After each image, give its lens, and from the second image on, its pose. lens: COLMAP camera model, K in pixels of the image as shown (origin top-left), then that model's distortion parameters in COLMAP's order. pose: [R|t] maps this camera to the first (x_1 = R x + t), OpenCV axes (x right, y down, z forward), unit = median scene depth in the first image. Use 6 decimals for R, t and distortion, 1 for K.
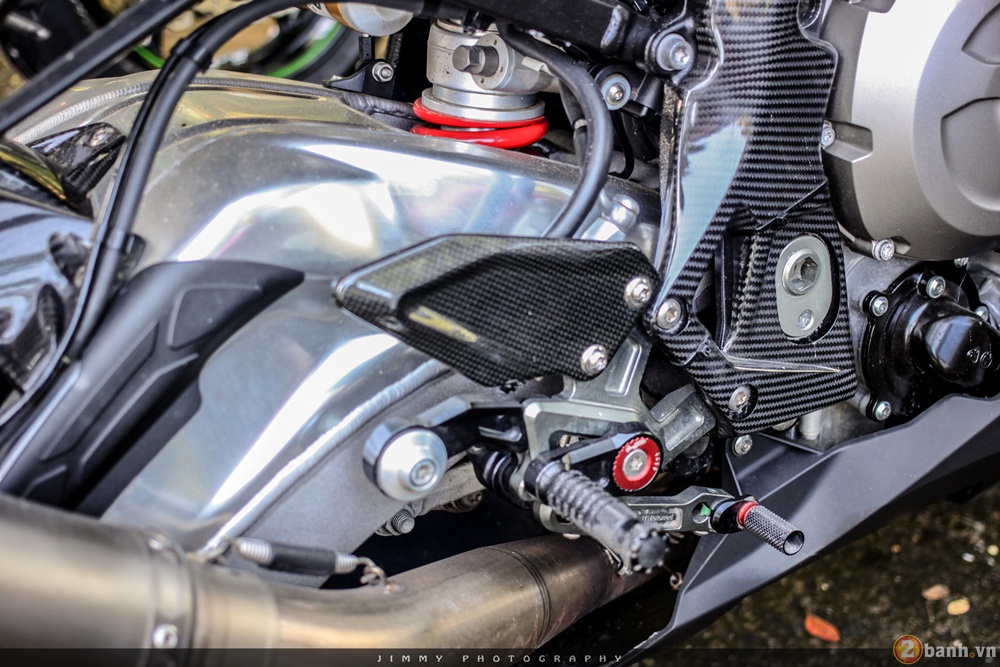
lens RADIAL K [[1790.1, 0, 500.0], [0, 1790.1, 333.5], [0, 0, 1]] dist [-0.081461, -0.029972]
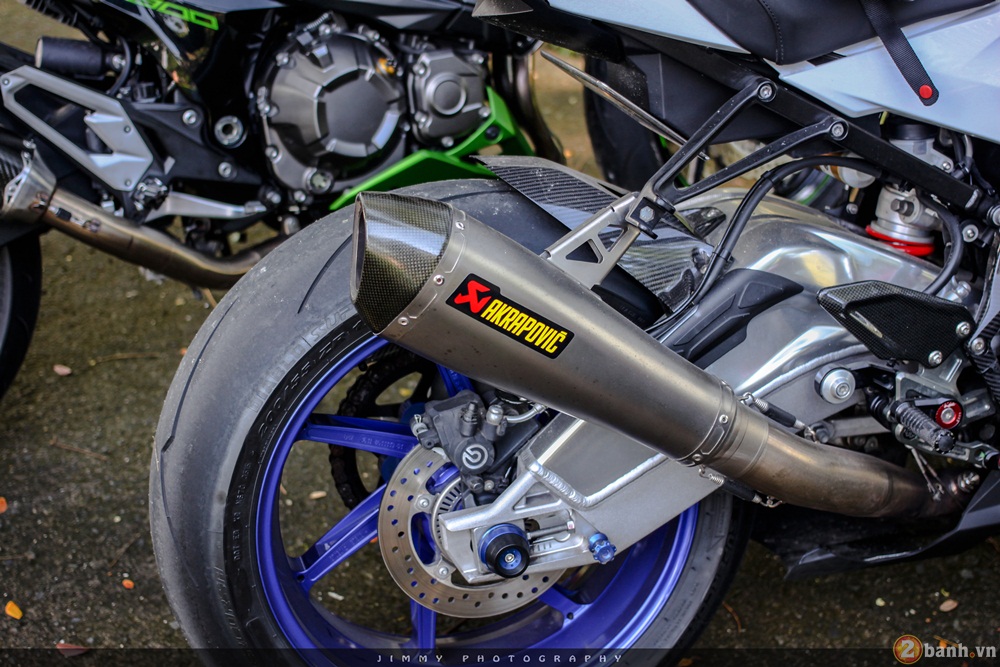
lens RADIAL K [[1790.1, 0, 500.0], [0, 1790.1, 333.5], [0, 0, 1]] dist [-0.081461, -0.029972]
pose [[0.958940, 0.168132, -0.228399, 0.035442], [-0.190257, 0.978597, -0.078420, 0.236242], [0.210326, 0.118654, 0.970404, -1.046140]]
